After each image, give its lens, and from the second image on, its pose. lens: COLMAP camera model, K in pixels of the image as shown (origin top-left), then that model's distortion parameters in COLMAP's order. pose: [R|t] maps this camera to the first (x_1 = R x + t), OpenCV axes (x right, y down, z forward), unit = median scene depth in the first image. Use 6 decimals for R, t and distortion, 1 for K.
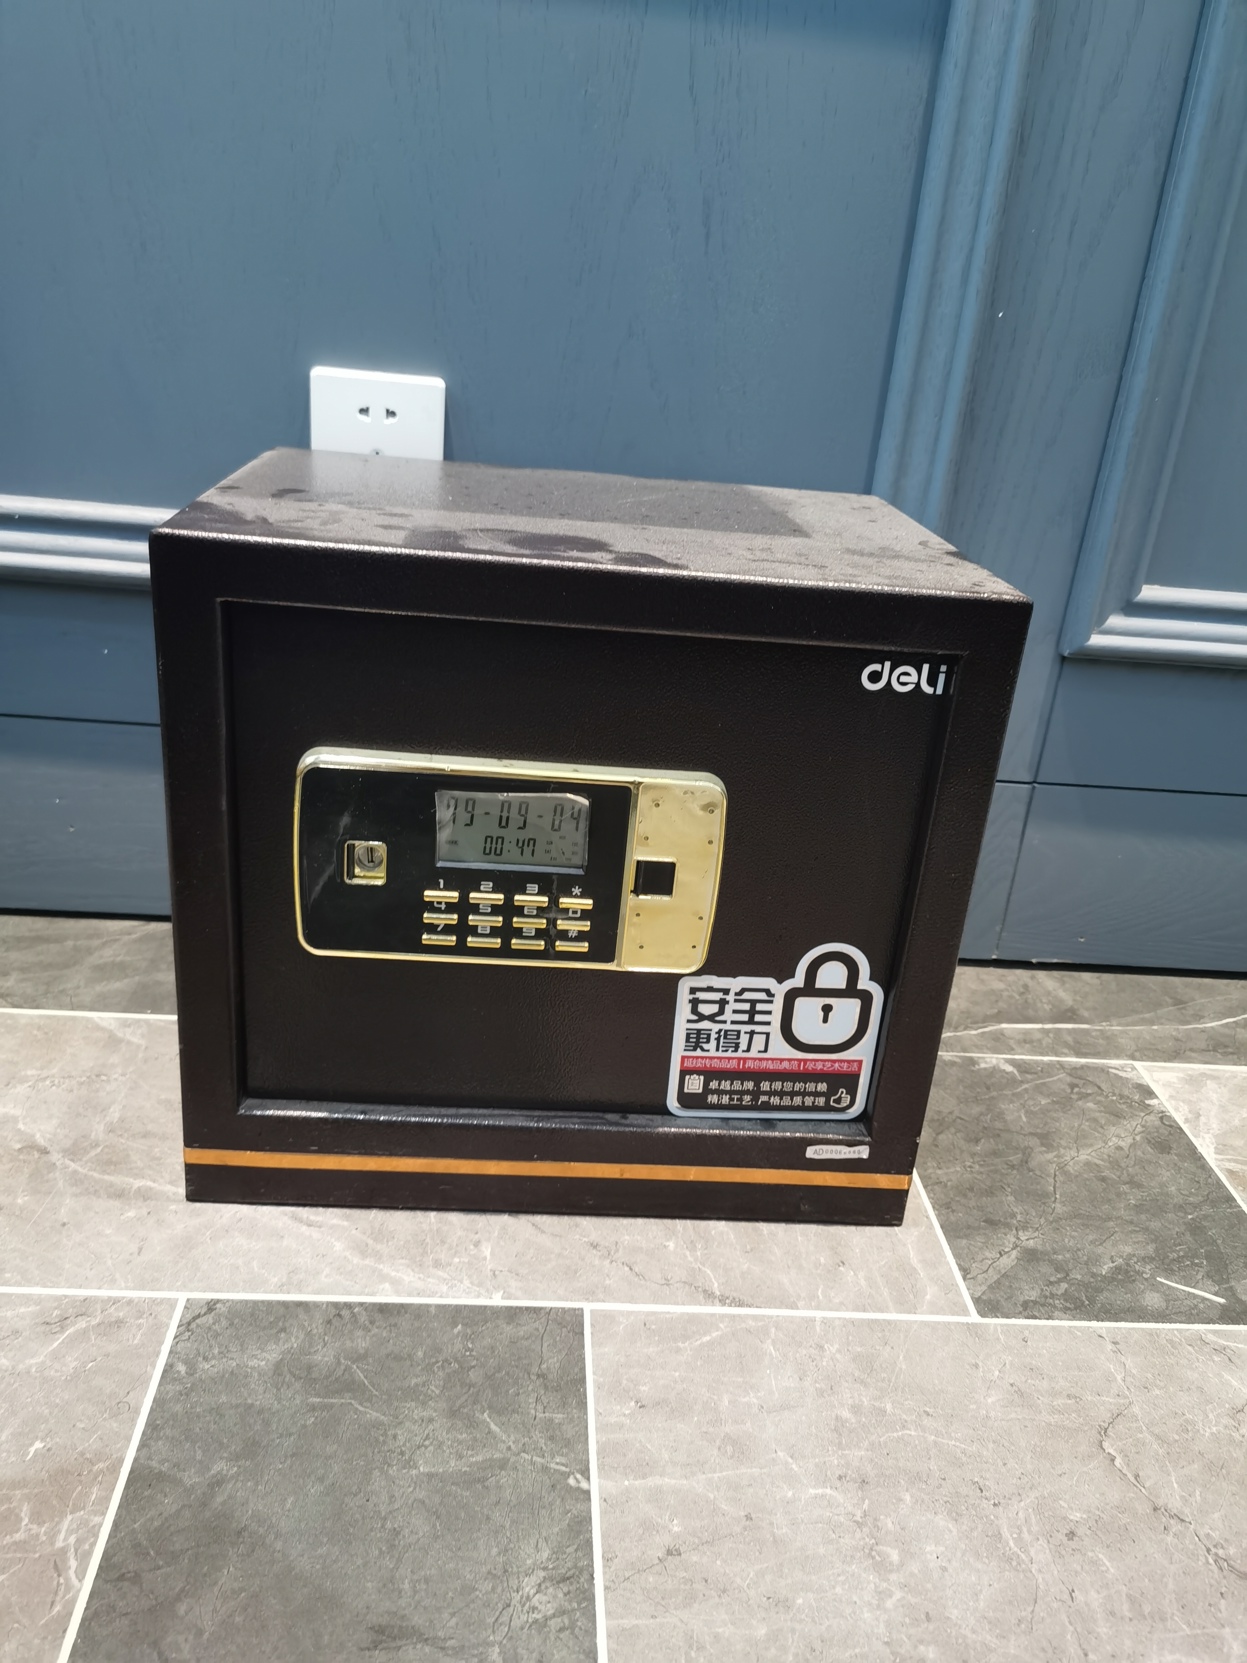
lens RADIAL K [[1302.0, 0, 625.3], [0, 1302.0, 838.6], [0, 0, 1]] dist [0.047924, -0.043020]
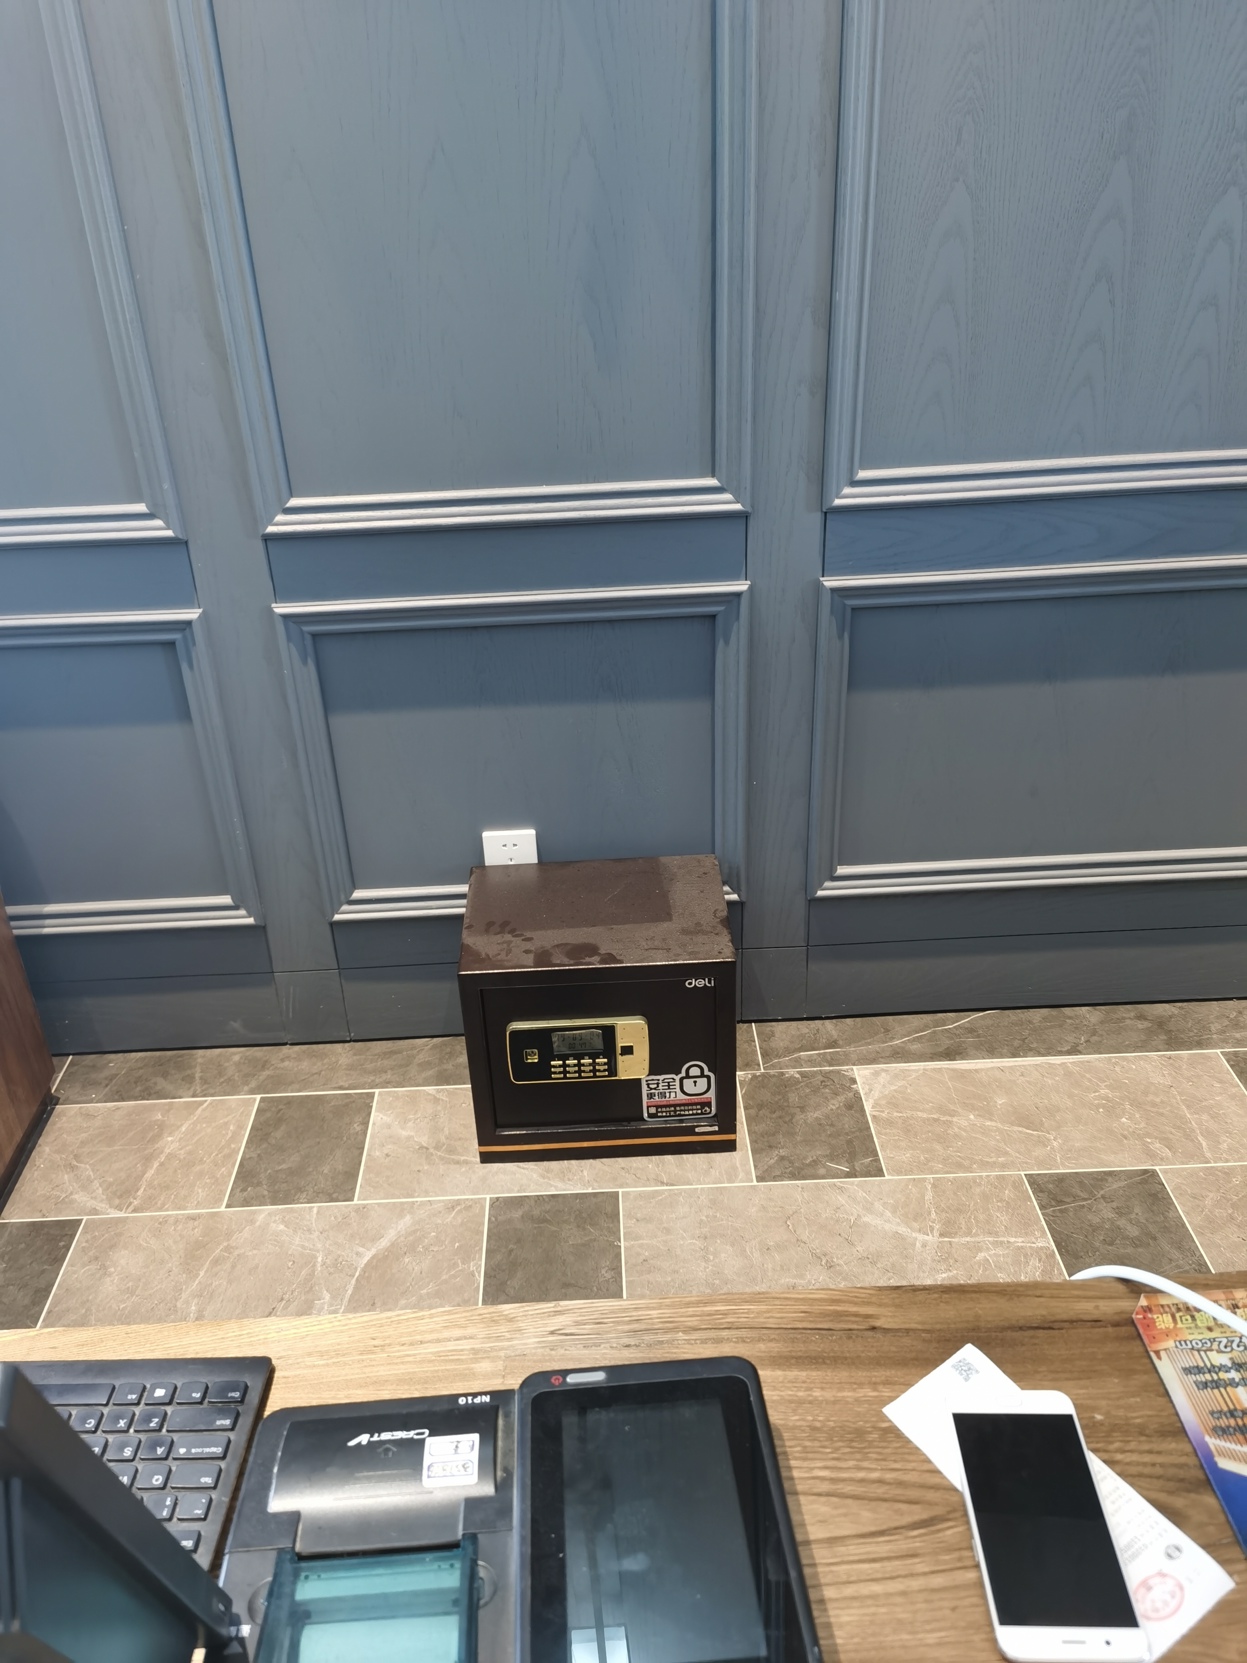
lens RADIAL K [[1302.0, 0, 623.2], [0, 1302.0, 819.7], [0, 0, 1]] dist [0.047924, -0.043020]
pose [[0.991637, -0.096708, -0.085464, 0.300349], [0.104771, 0.989898, 0.095524, -0.728817], [0.075363, -0.103680, 0.991751, -1.784000]]
